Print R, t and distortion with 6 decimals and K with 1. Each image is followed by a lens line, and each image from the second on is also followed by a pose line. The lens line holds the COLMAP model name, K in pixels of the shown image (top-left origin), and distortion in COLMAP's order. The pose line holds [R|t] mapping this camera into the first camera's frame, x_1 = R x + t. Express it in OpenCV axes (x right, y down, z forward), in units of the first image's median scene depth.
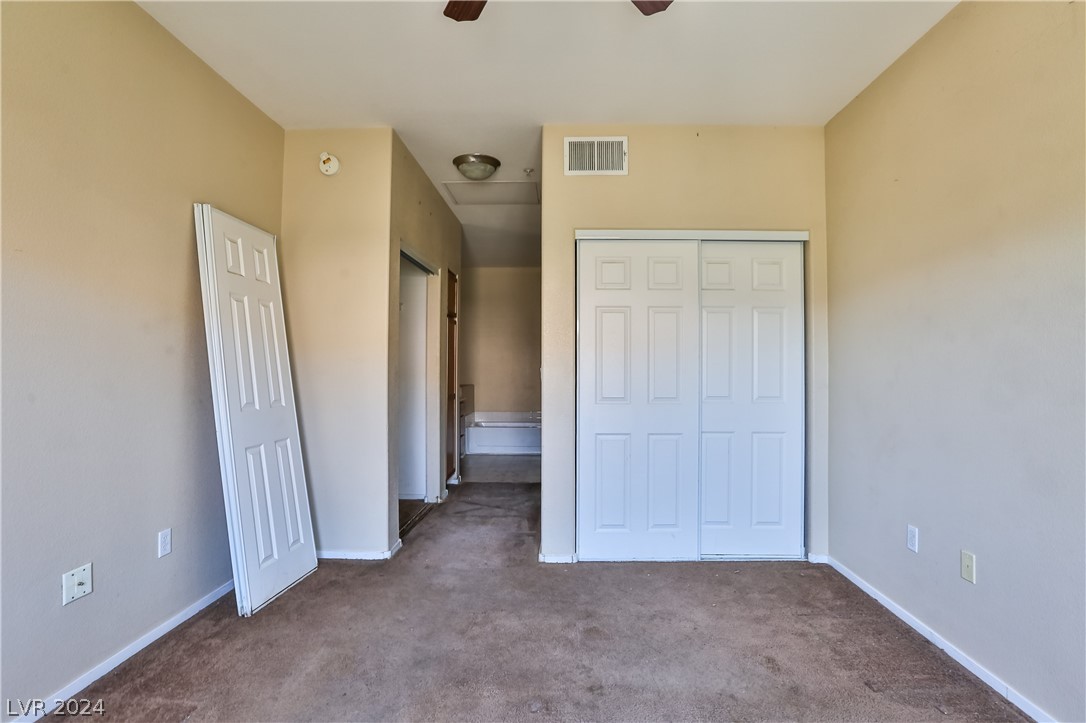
lens RADIAL K [[531.6, 0, 553.1], [0, 531.6, 349.5], [0, 0, 1]] dist [-0.053826, 0.018082]
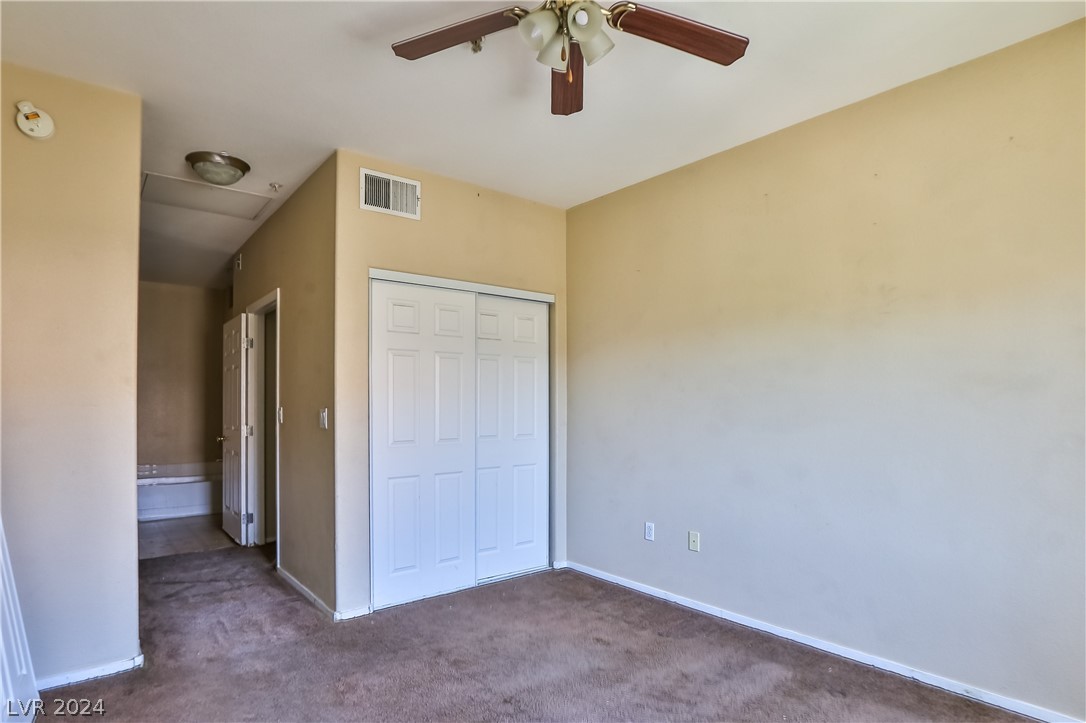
lens RADIAL K [[551.2, 0, 545.0], [0, 551.2, 391.5], [0, 0, 1]] dist [-0.060789, 0.017042]
pose [[0.771083, 0.006516, 0.636701, -0.339546], [-0.010665, 0.999940, 0.002682, -0.007835], [-0.636645, -0.008859, 0.771106, 0.036517]]
